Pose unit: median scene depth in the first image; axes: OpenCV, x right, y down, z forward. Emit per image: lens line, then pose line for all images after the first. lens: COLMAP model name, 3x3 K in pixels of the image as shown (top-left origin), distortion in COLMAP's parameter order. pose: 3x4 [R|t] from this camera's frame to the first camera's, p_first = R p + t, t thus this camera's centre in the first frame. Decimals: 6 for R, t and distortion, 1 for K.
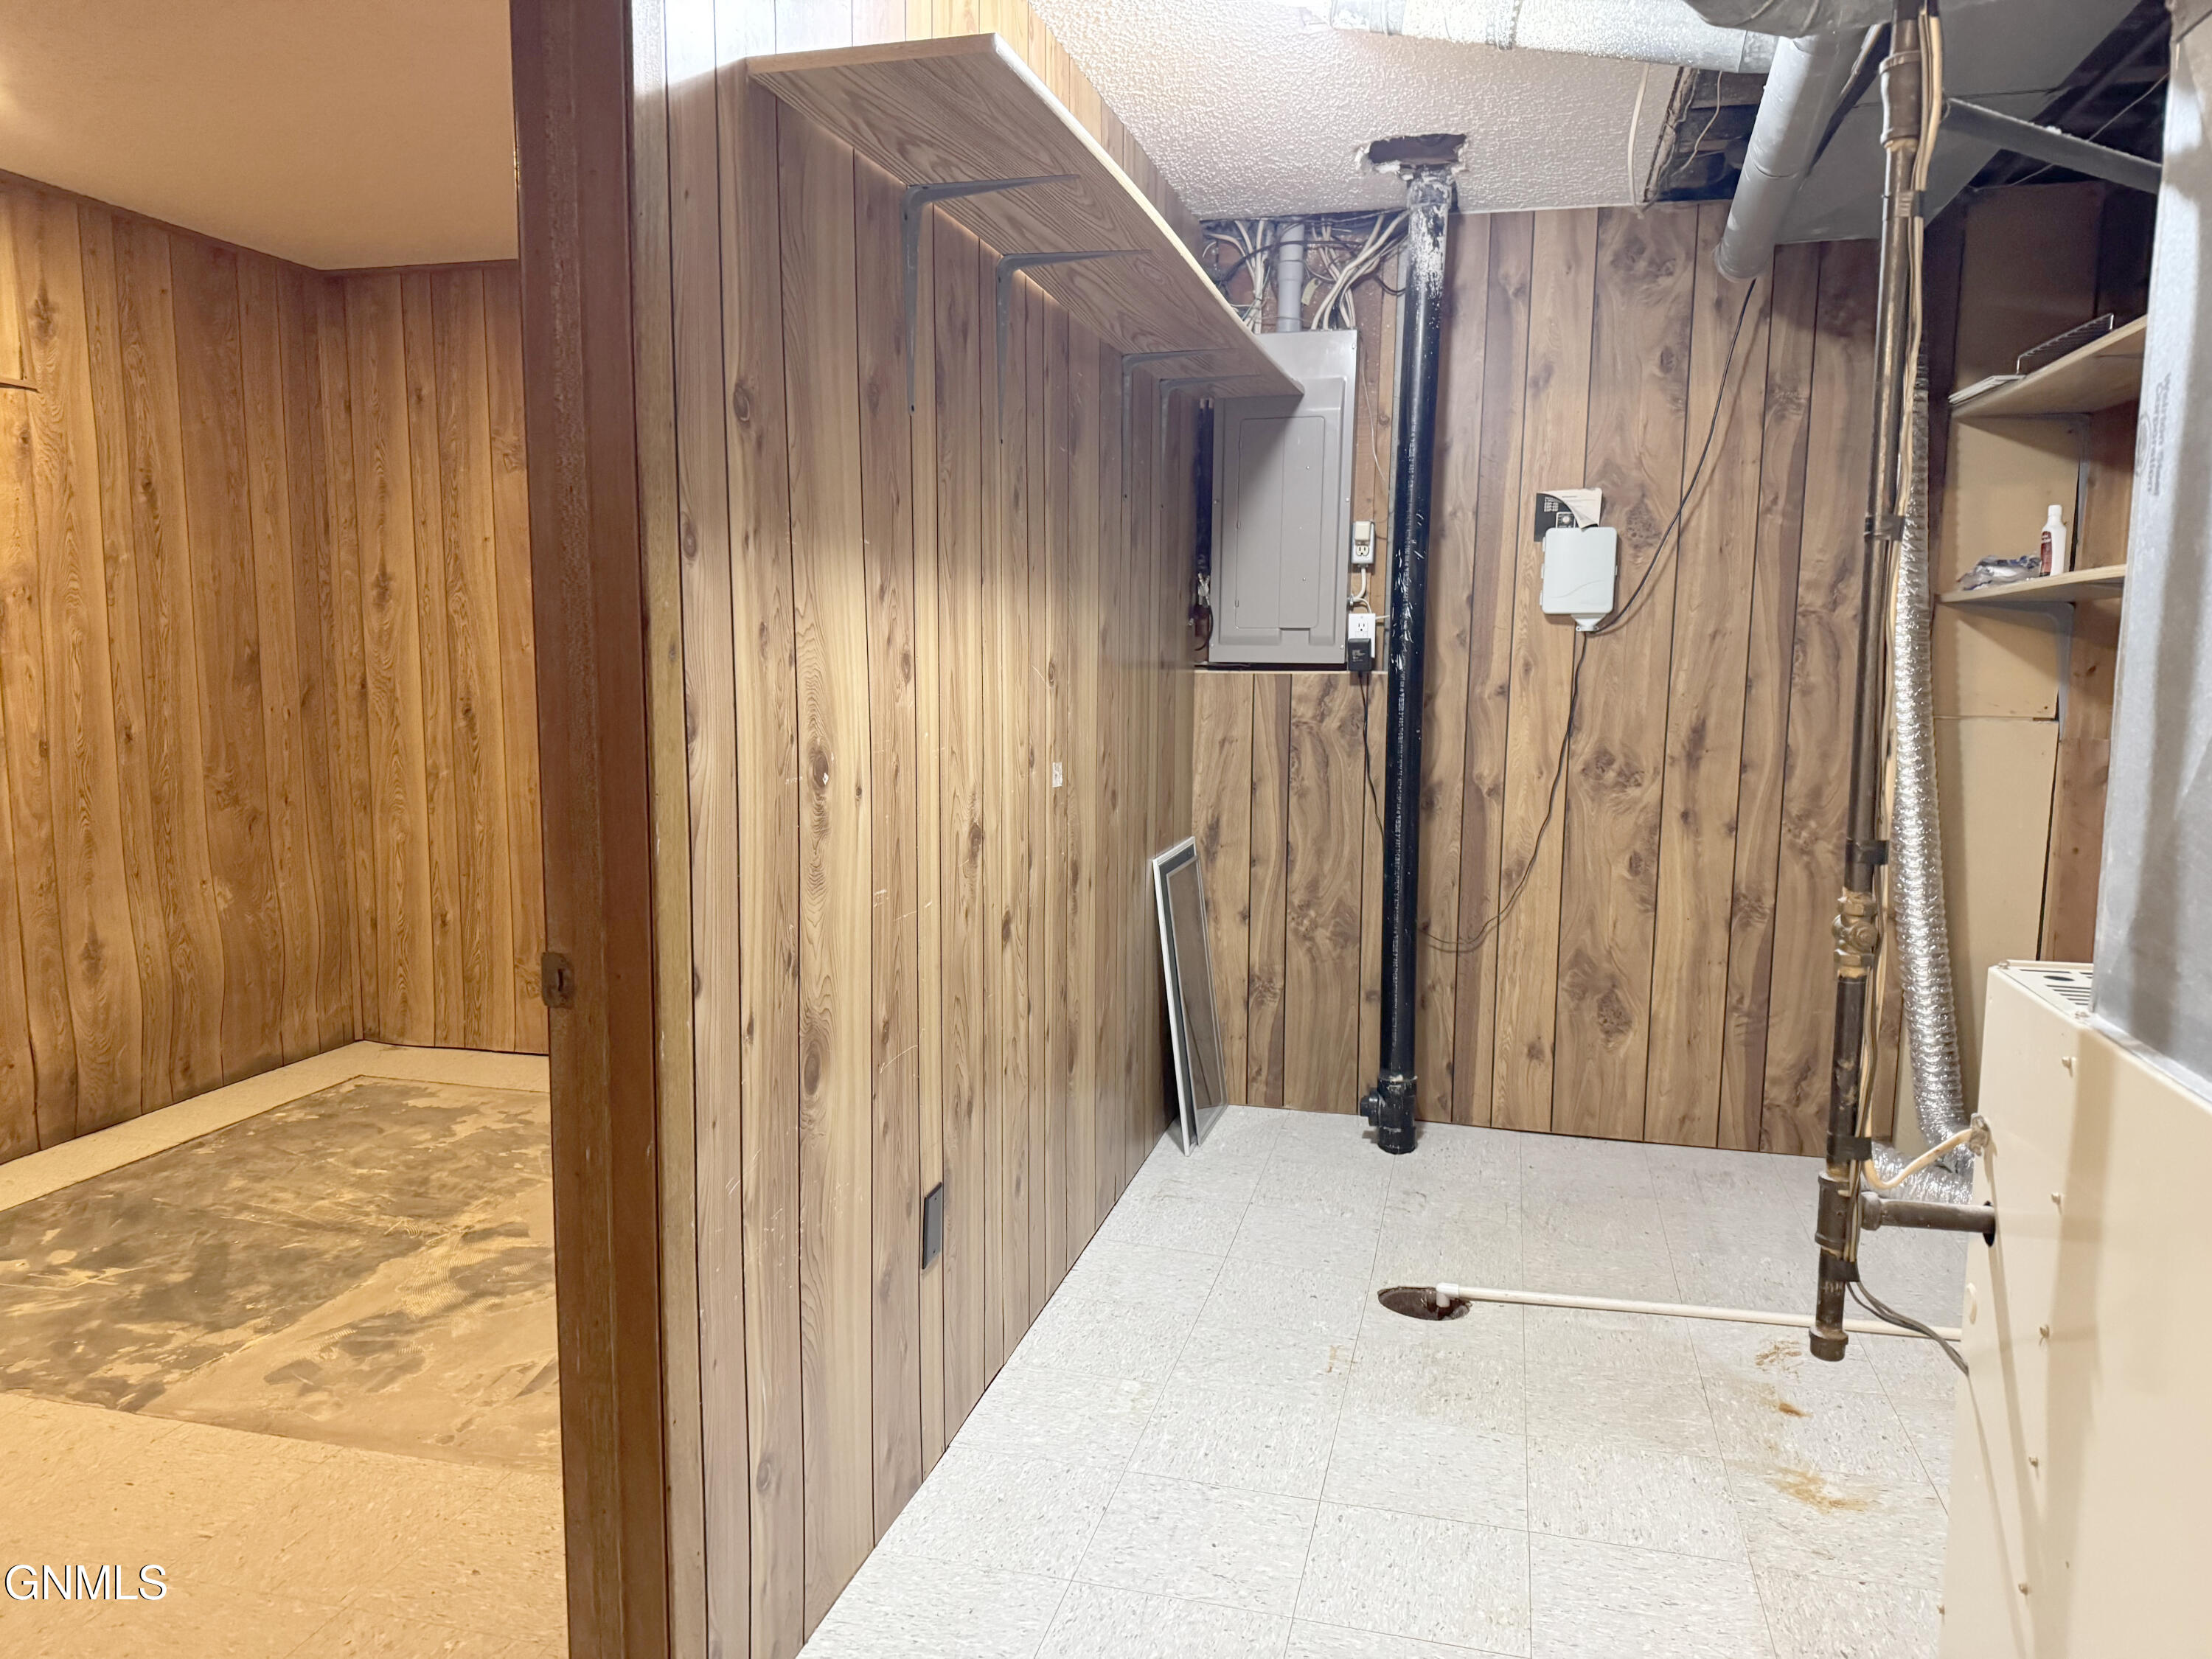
lens RADIAL K [[1528.6, 0, 1106.0], [0, 1528.6, 829.5], [0, 0, 1]] dist [0.001753, -0.008296]
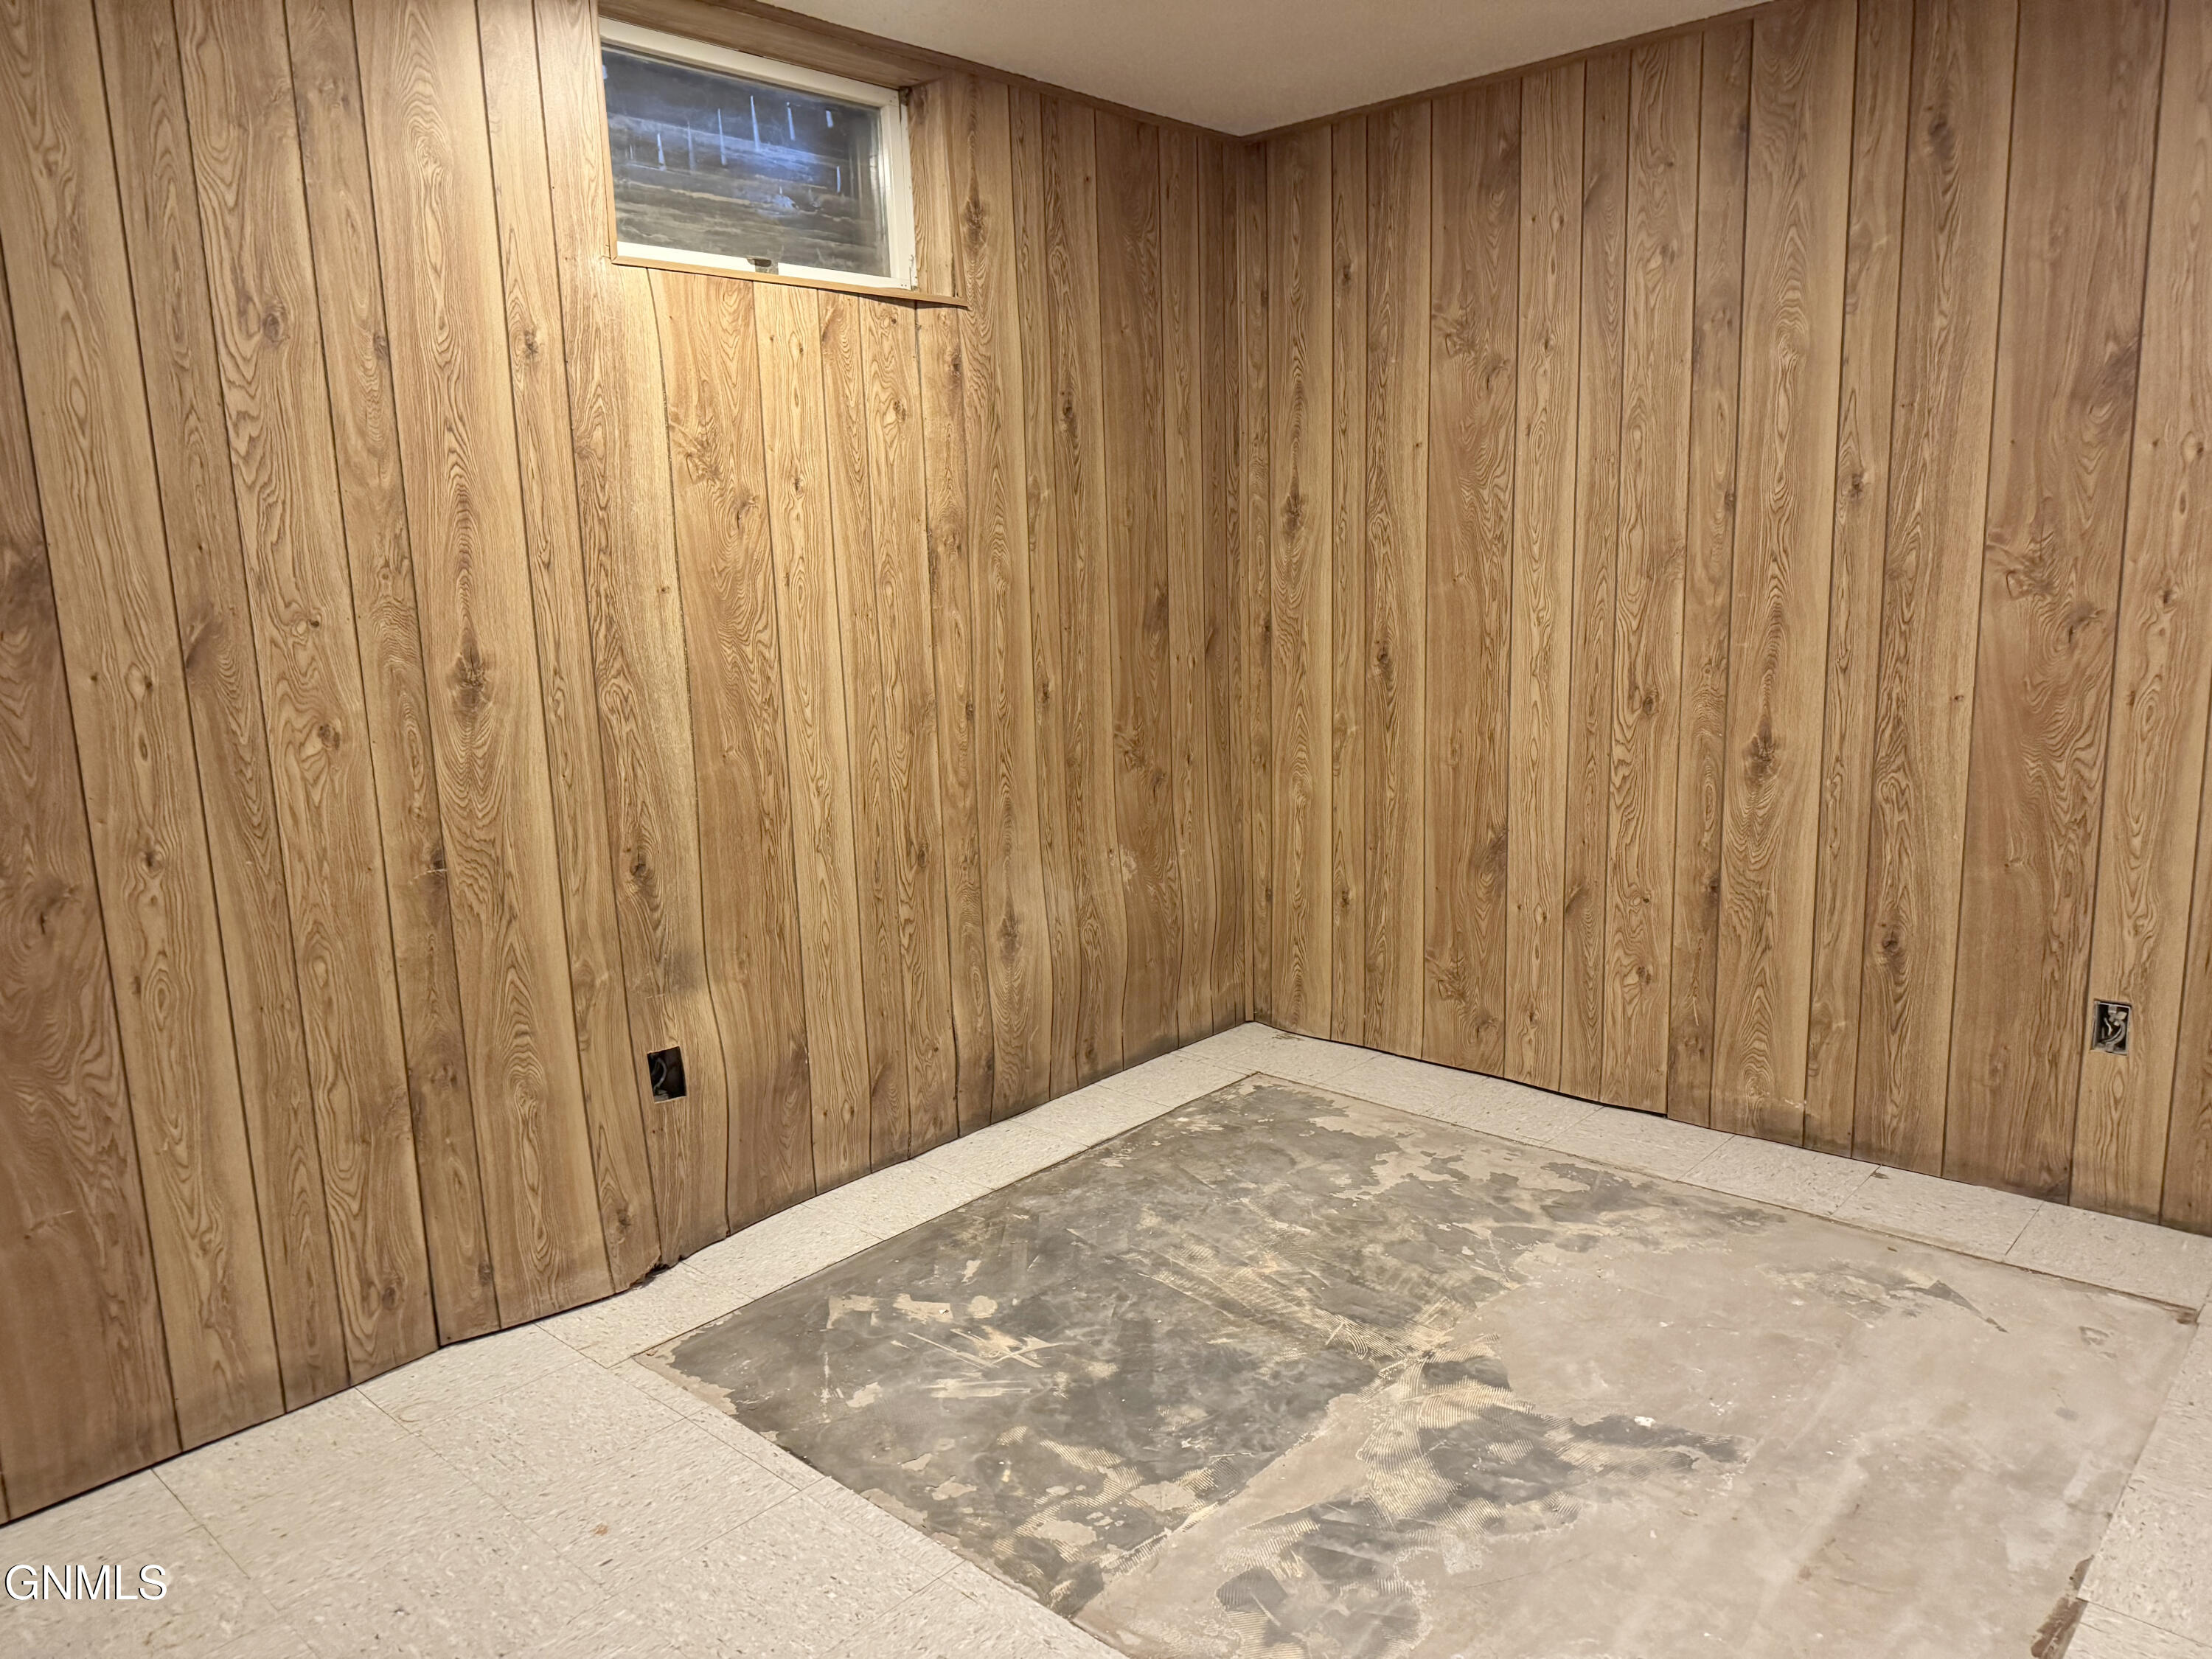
lens RADIAL K [[1531.0, 0, 1106.0], [0, 1531.0, 829.5], [0, 0, 1]] dist [0.145466, -0.332225]
pose [[0.875143, 0.048099, -0.481468, -0.135025], [-0.019113, 0.997707, 0.064930, -0.033607], [0.483487, -0.047621, 0.874055, 0.175877]]
